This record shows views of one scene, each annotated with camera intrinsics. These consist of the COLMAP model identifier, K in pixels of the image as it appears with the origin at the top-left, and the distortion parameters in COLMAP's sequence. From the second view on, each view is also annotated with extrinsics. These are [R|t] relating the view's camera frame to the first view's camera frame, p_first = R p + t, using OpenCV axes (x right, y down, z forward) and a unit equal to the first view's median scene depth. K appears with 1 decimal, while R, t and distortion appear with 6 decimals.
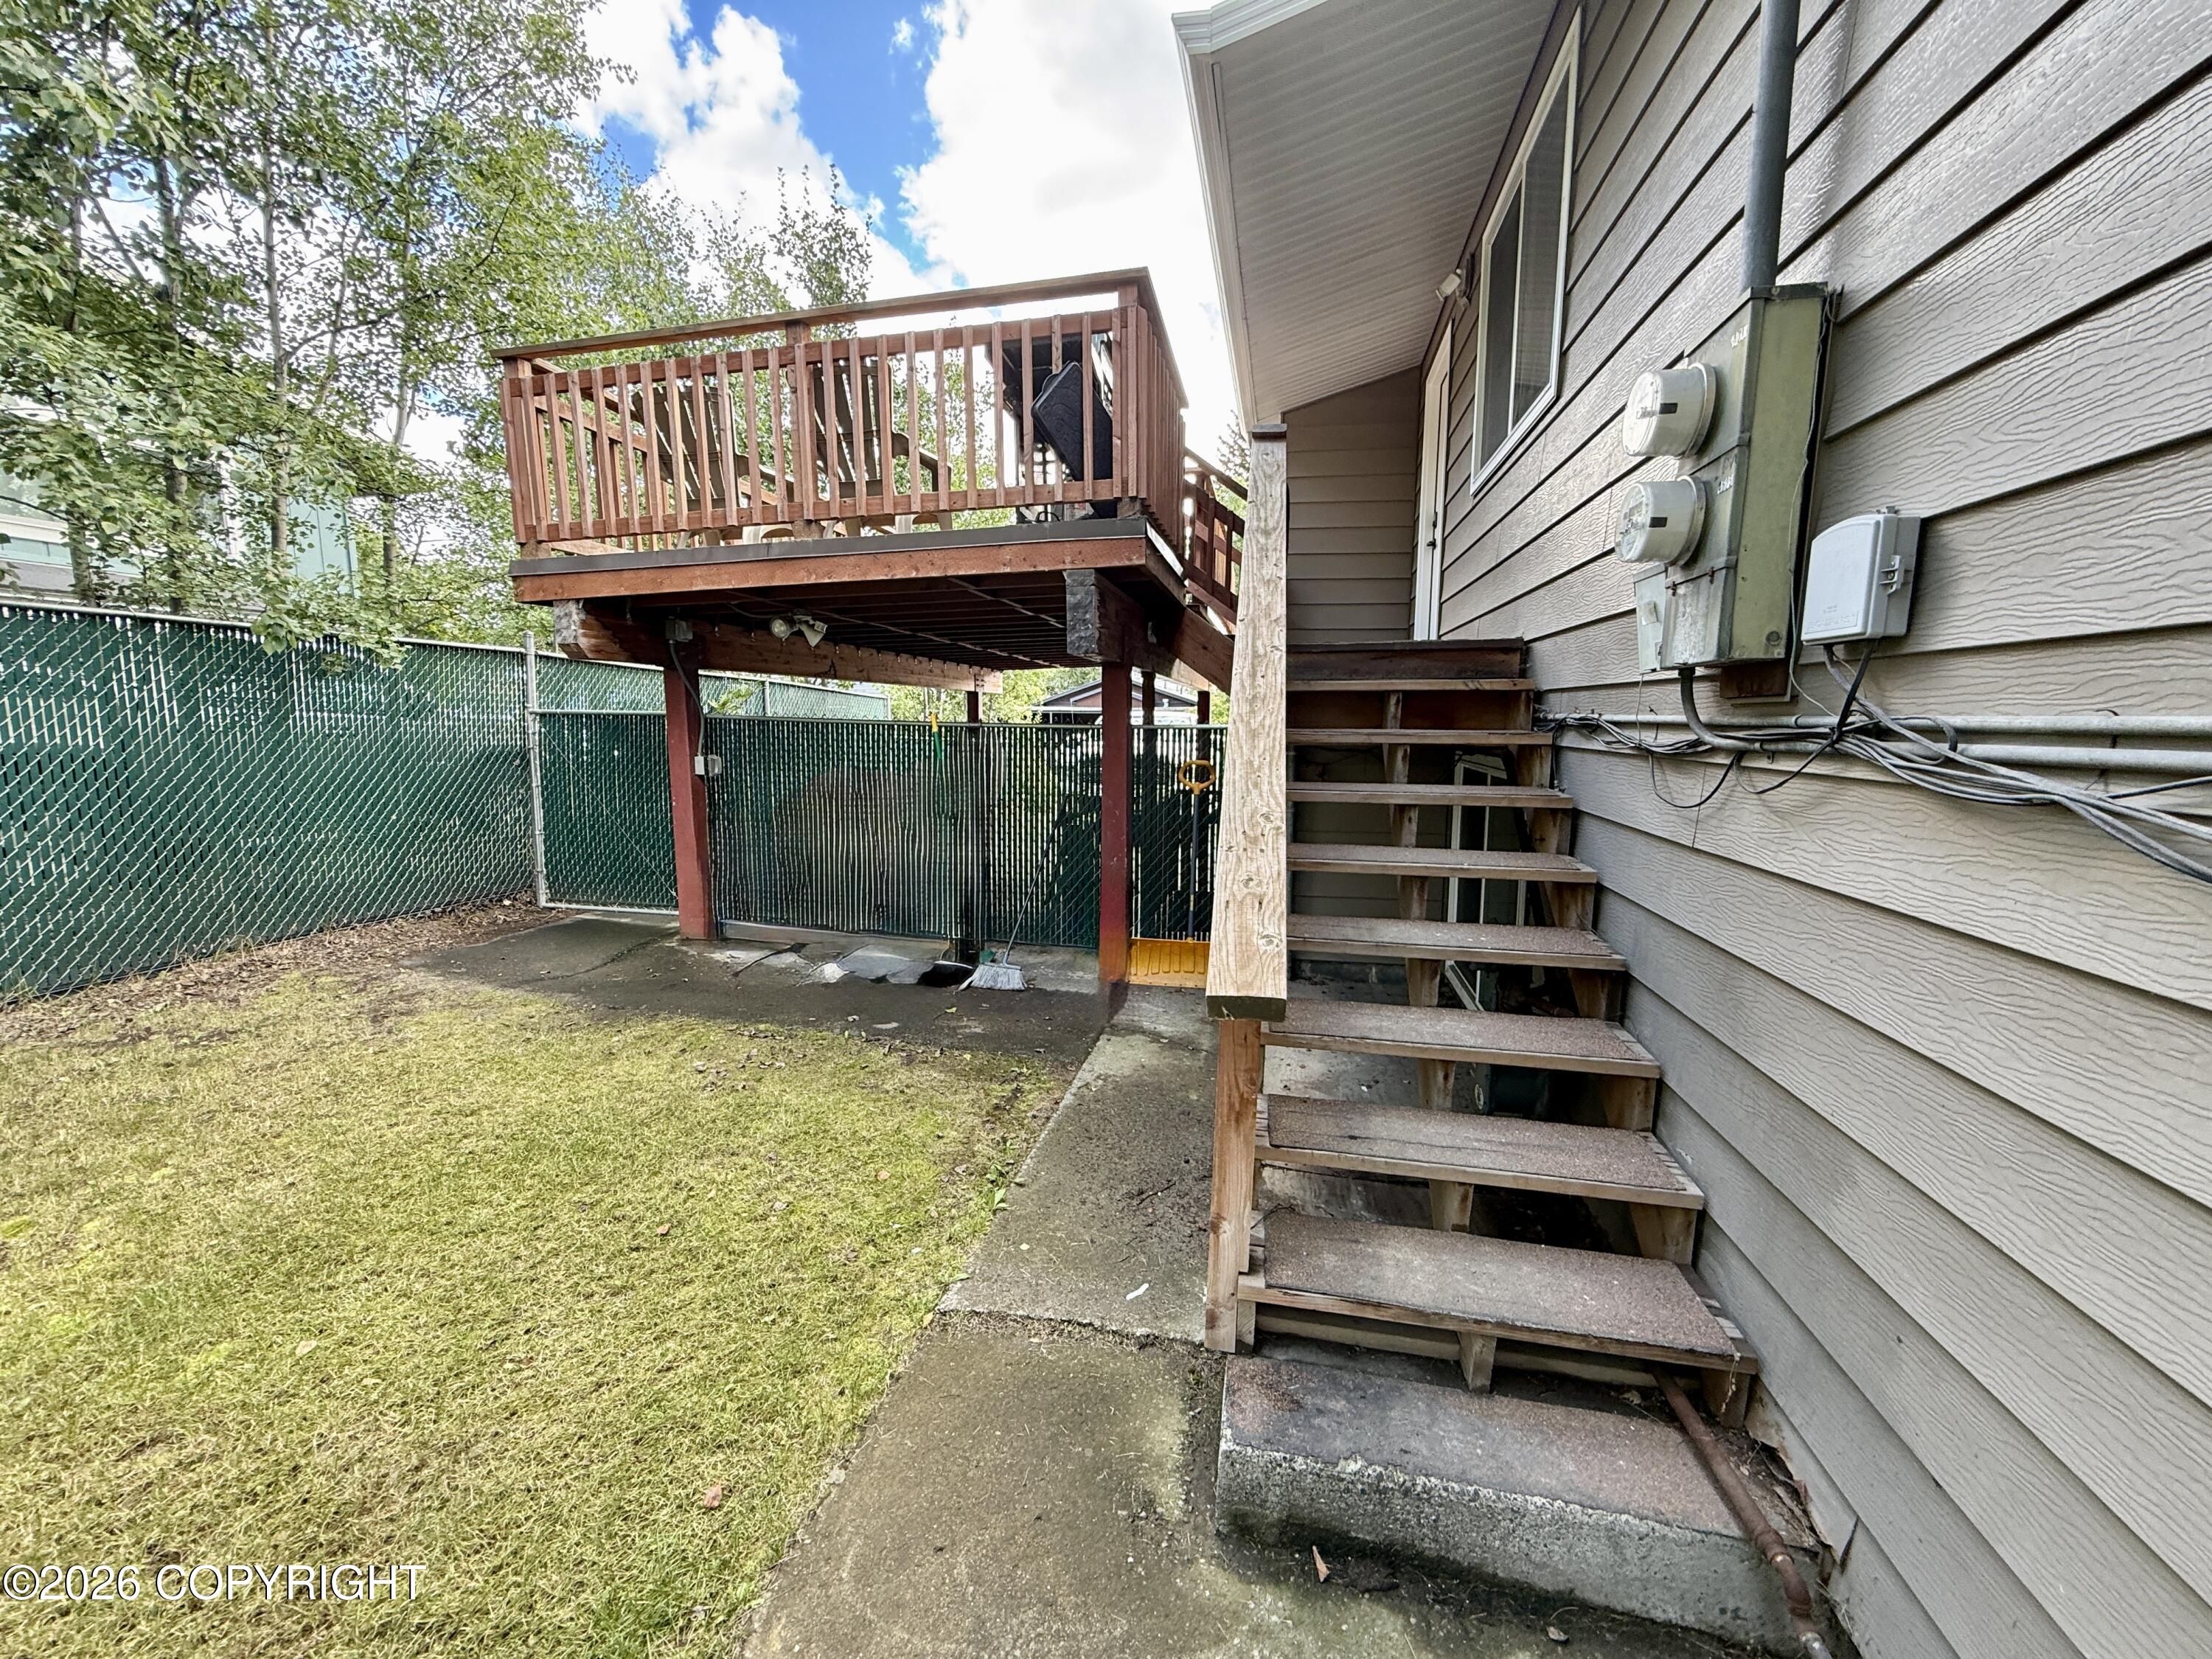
lens RADIAL K [[887.7, 0, 1097.7], [0, 887.7, 836.8], [0, 0, 1]] dist [-0.000087, -0.000193]
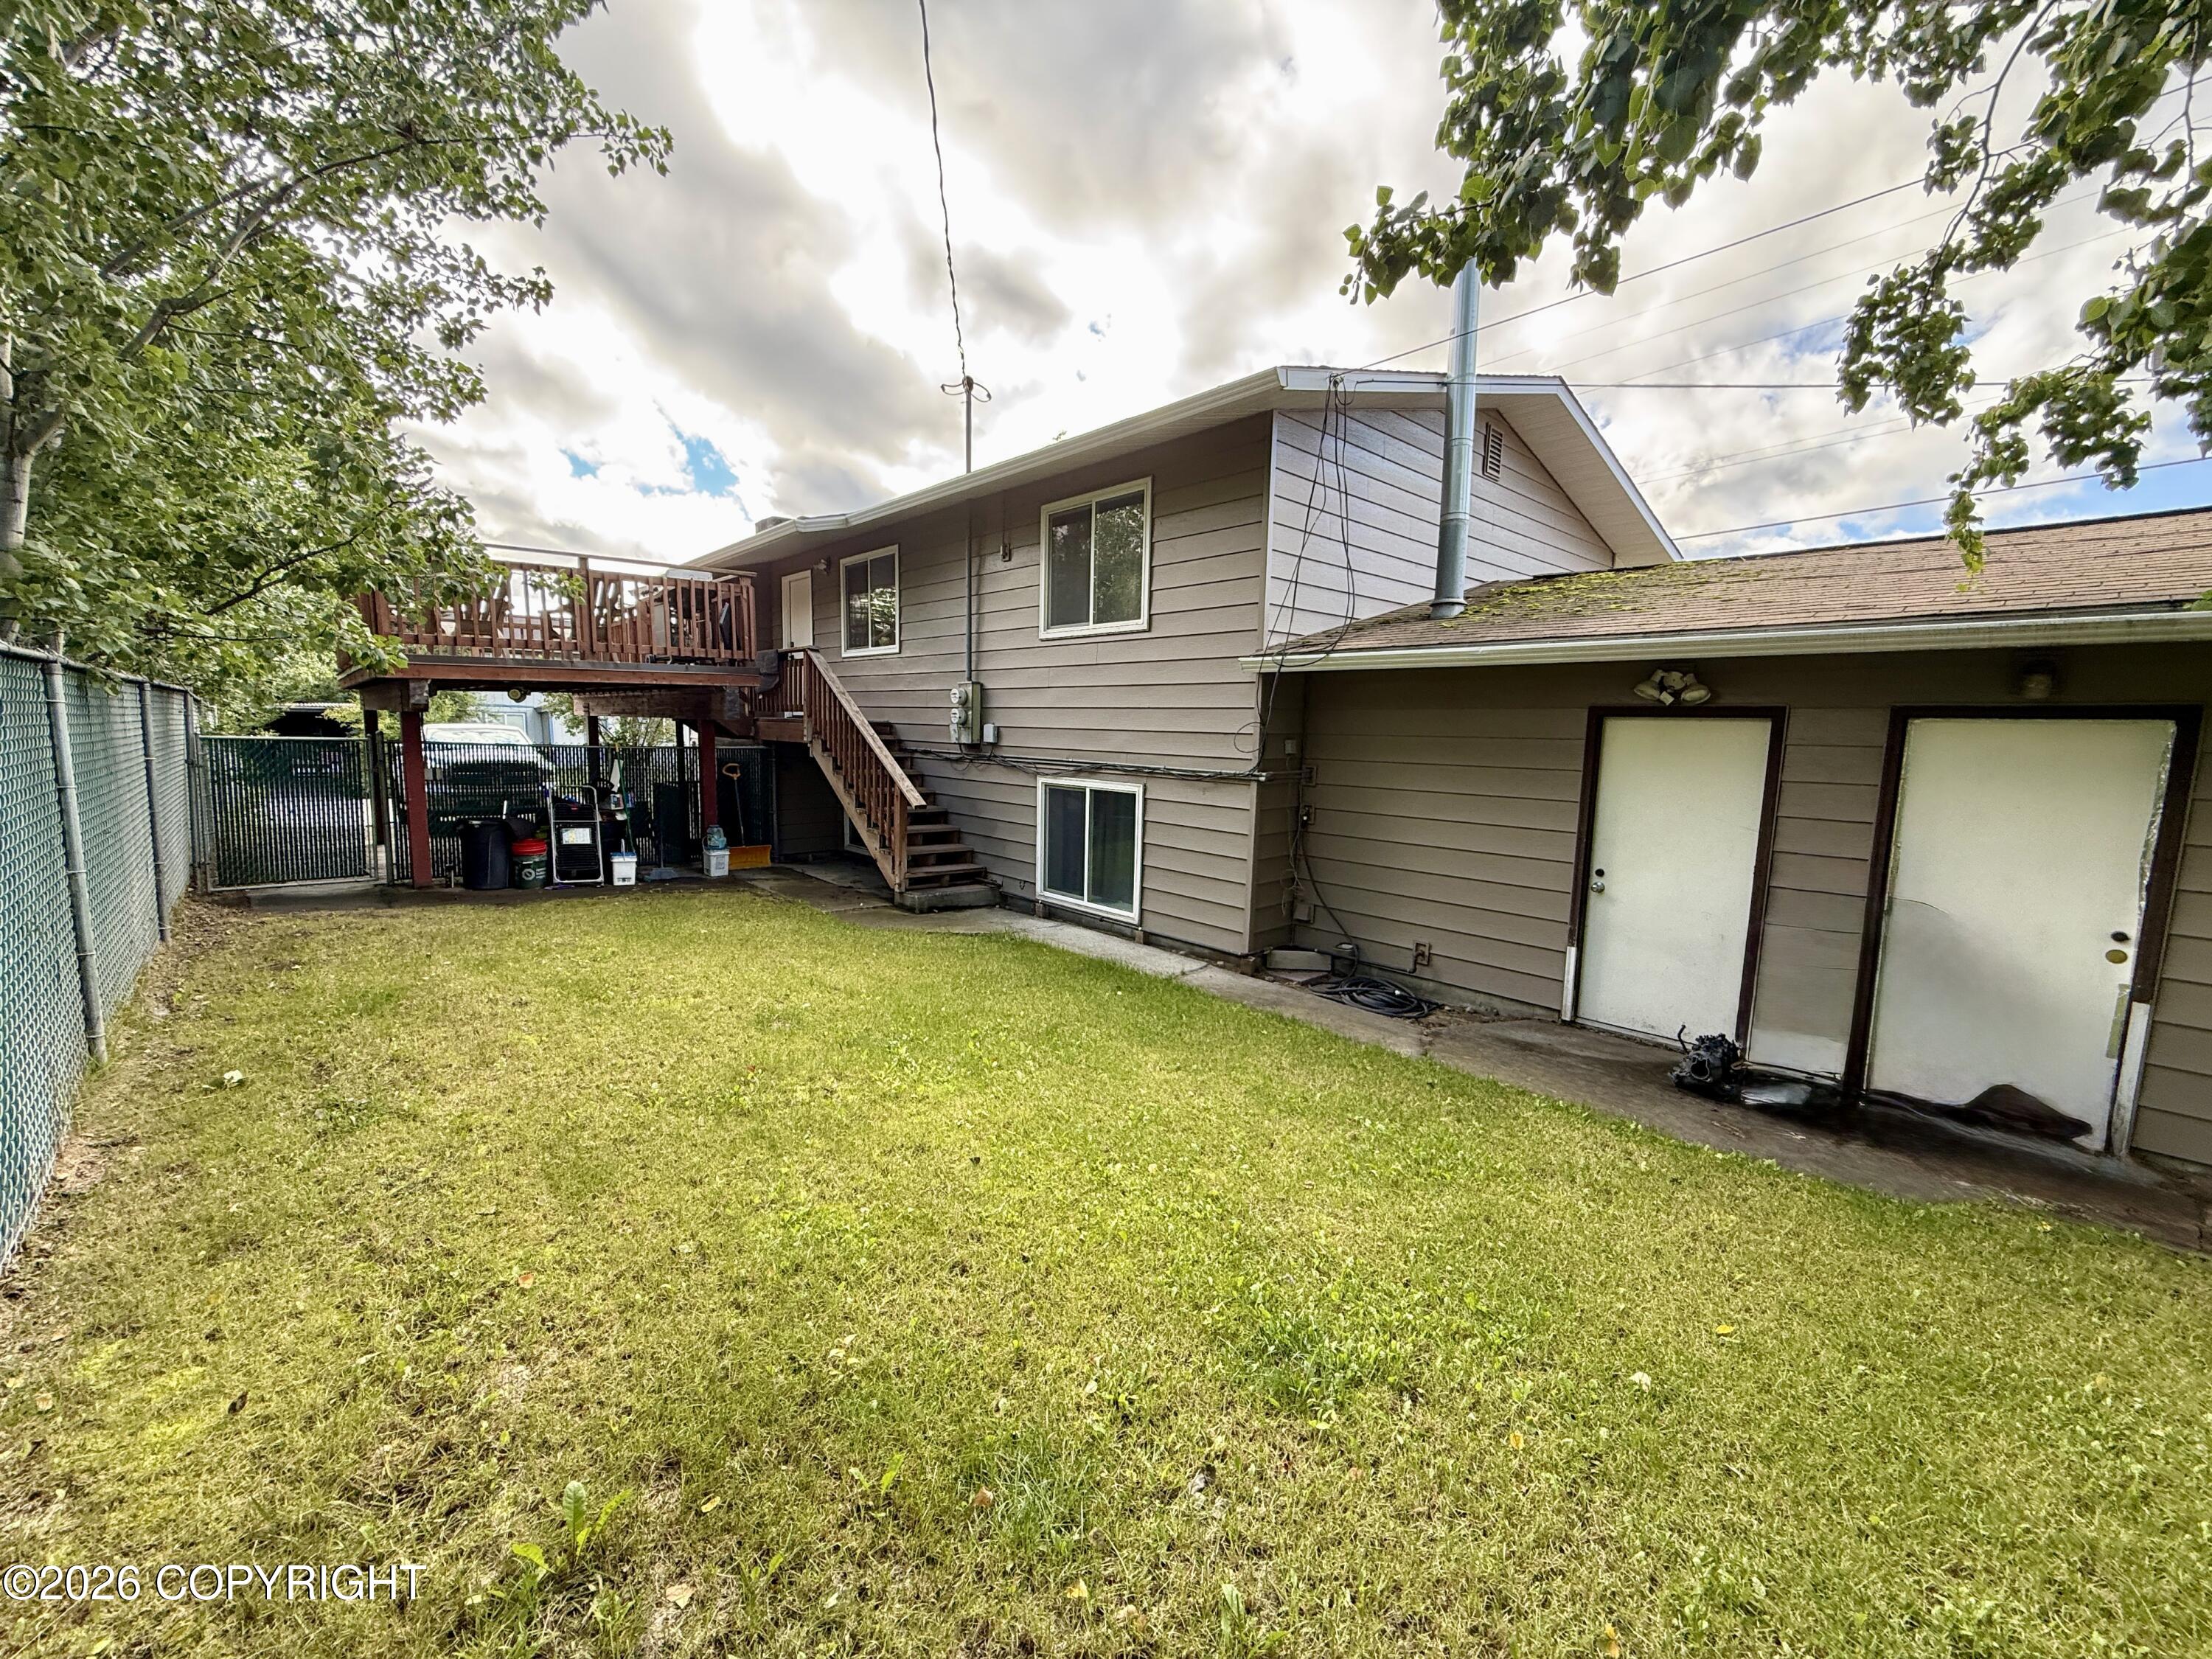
lens RADIAL K [[887.7, 0, 1097.7], [0, 887.7, 836.8], [0, 0, 1]] dist [-0.000087, -0.000193]
pose [[0.573357, -0.093085, 0.814000, -1.797301], [0.083848, 0.994975, 0.054720, 0.075935], [-0.815004, 0.036878, 0.578281, -1.492325]]
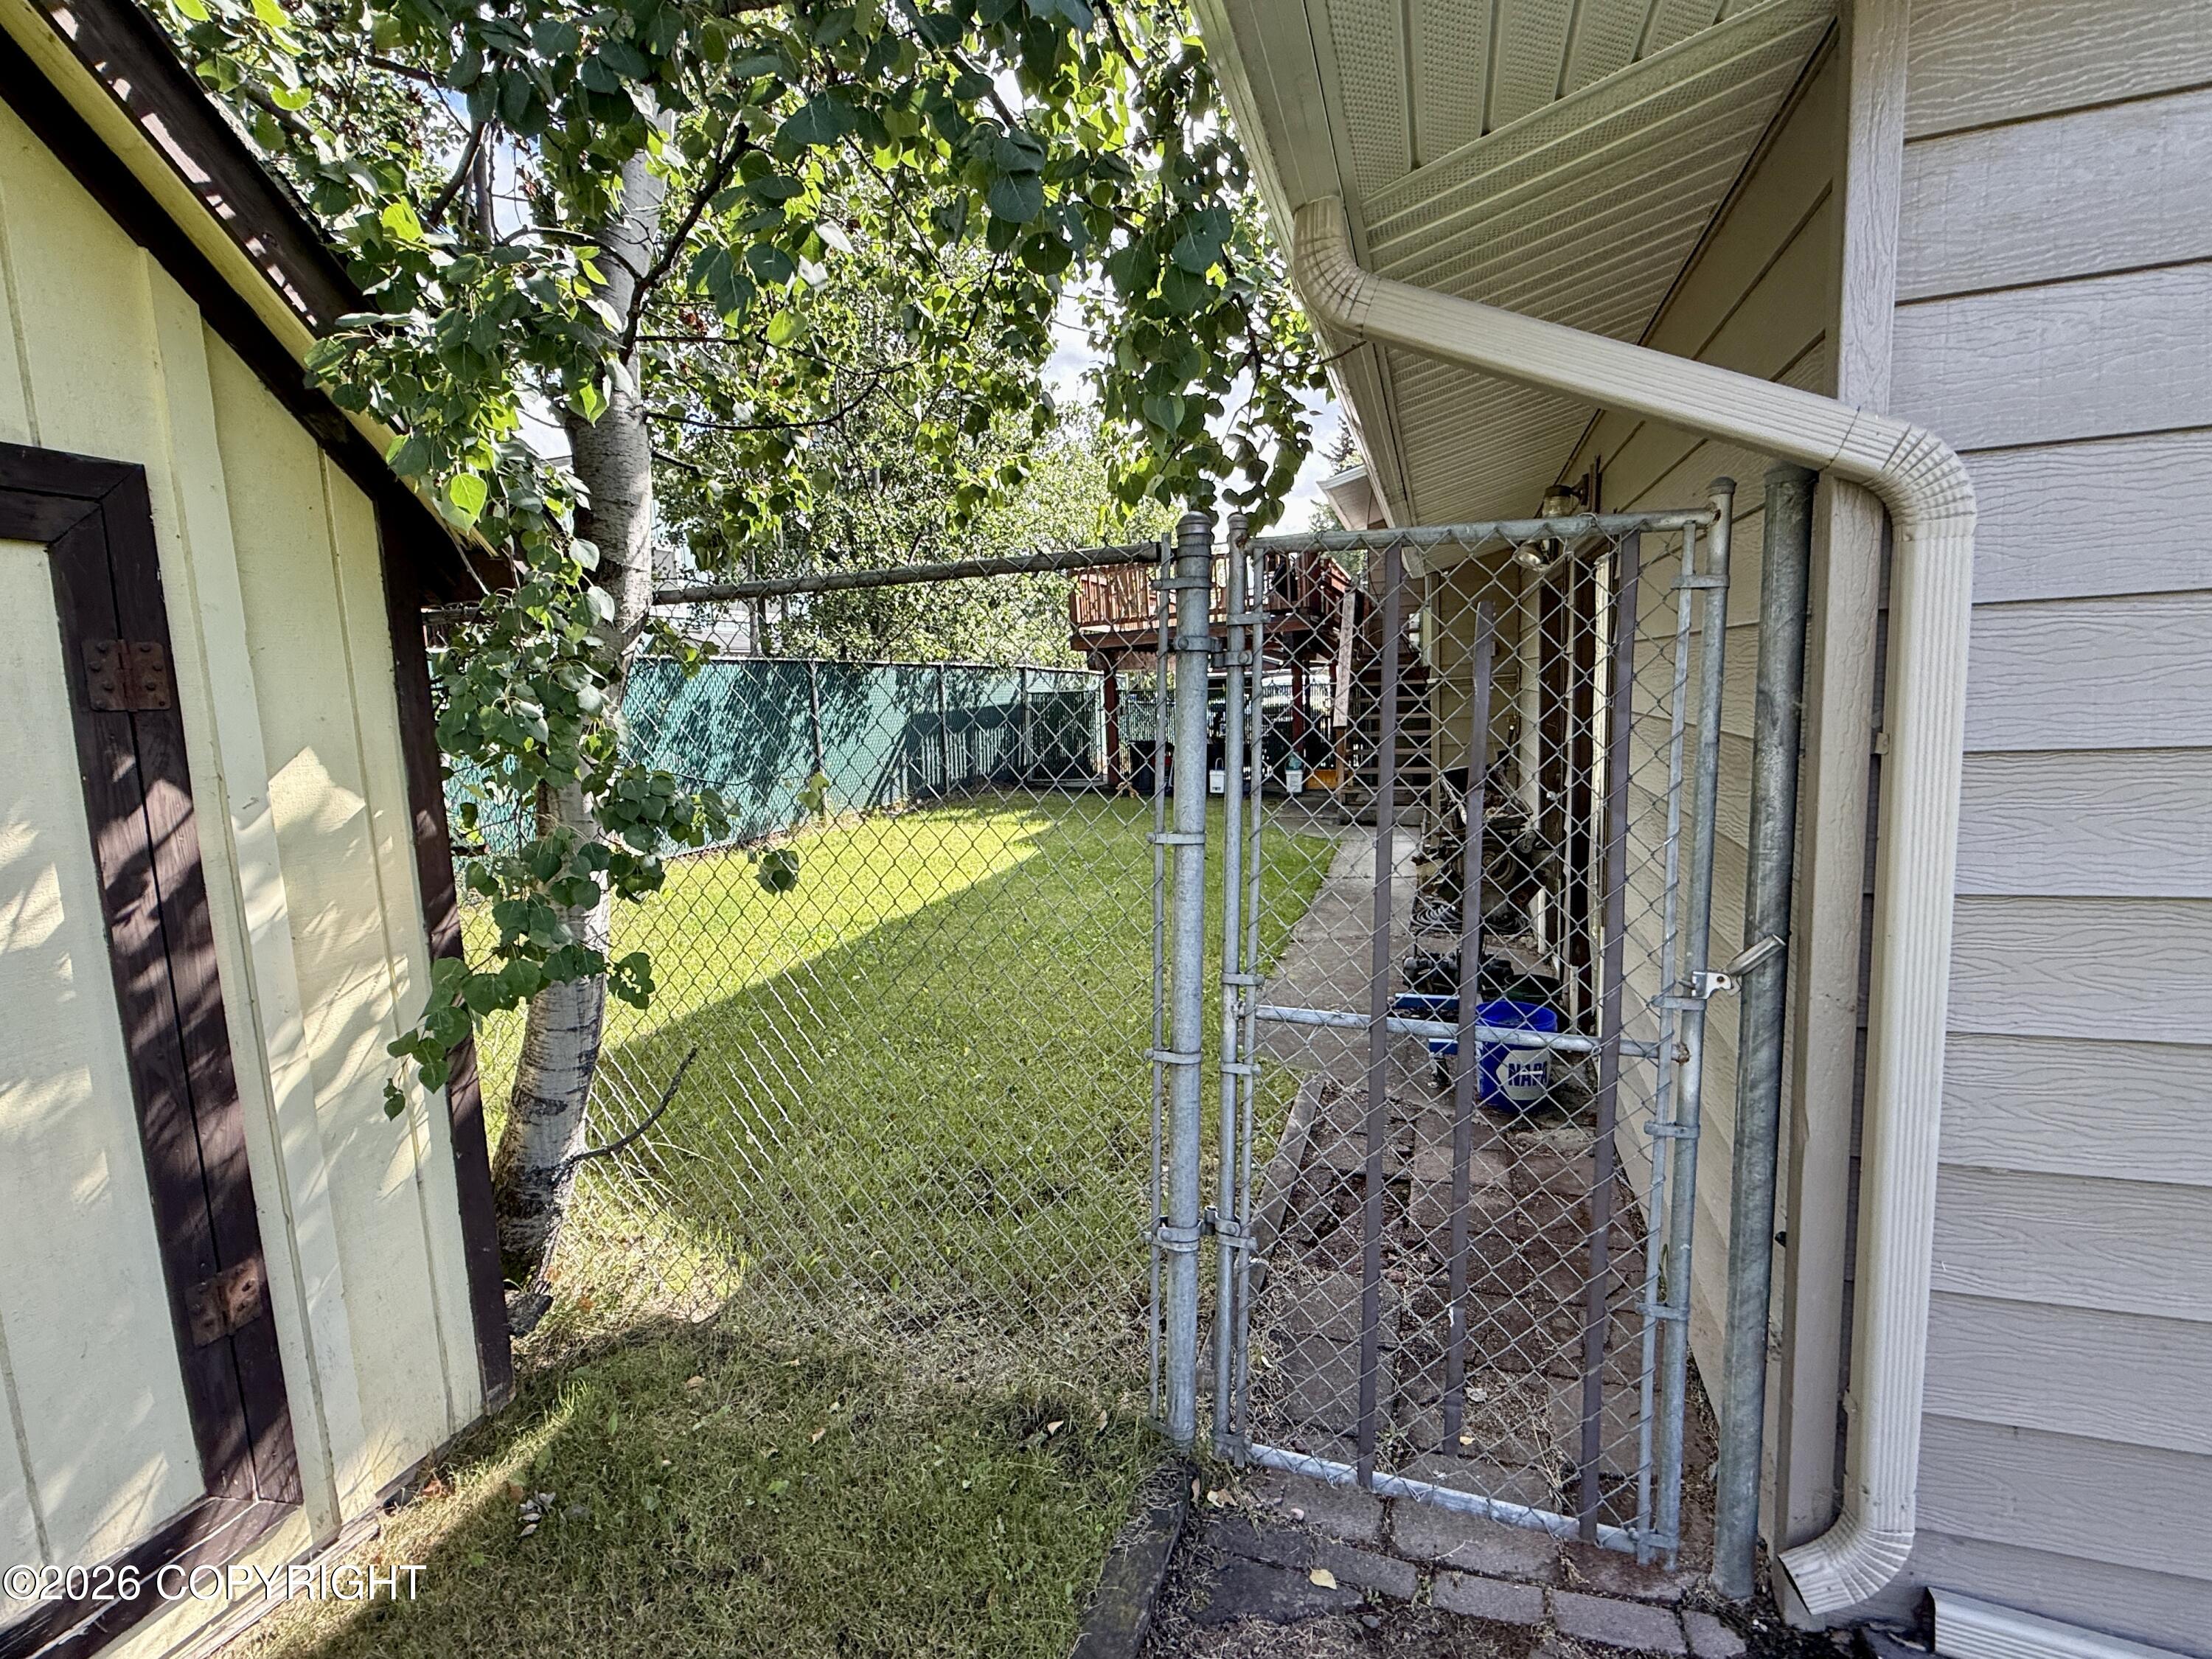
lens RADIAL K [[1024.4, 0, 1102.7], [0, 1024.4, 825.7], [0, 0, 1]] dist [-0.000106, 0.000009]
pose [[0.993561, -0.040419, -0.105844, -0.363240], [0.041271, 0.999131, 0.005867, 0.360212], [0.105514, -0.010198, 0.994365, -2.996275]]
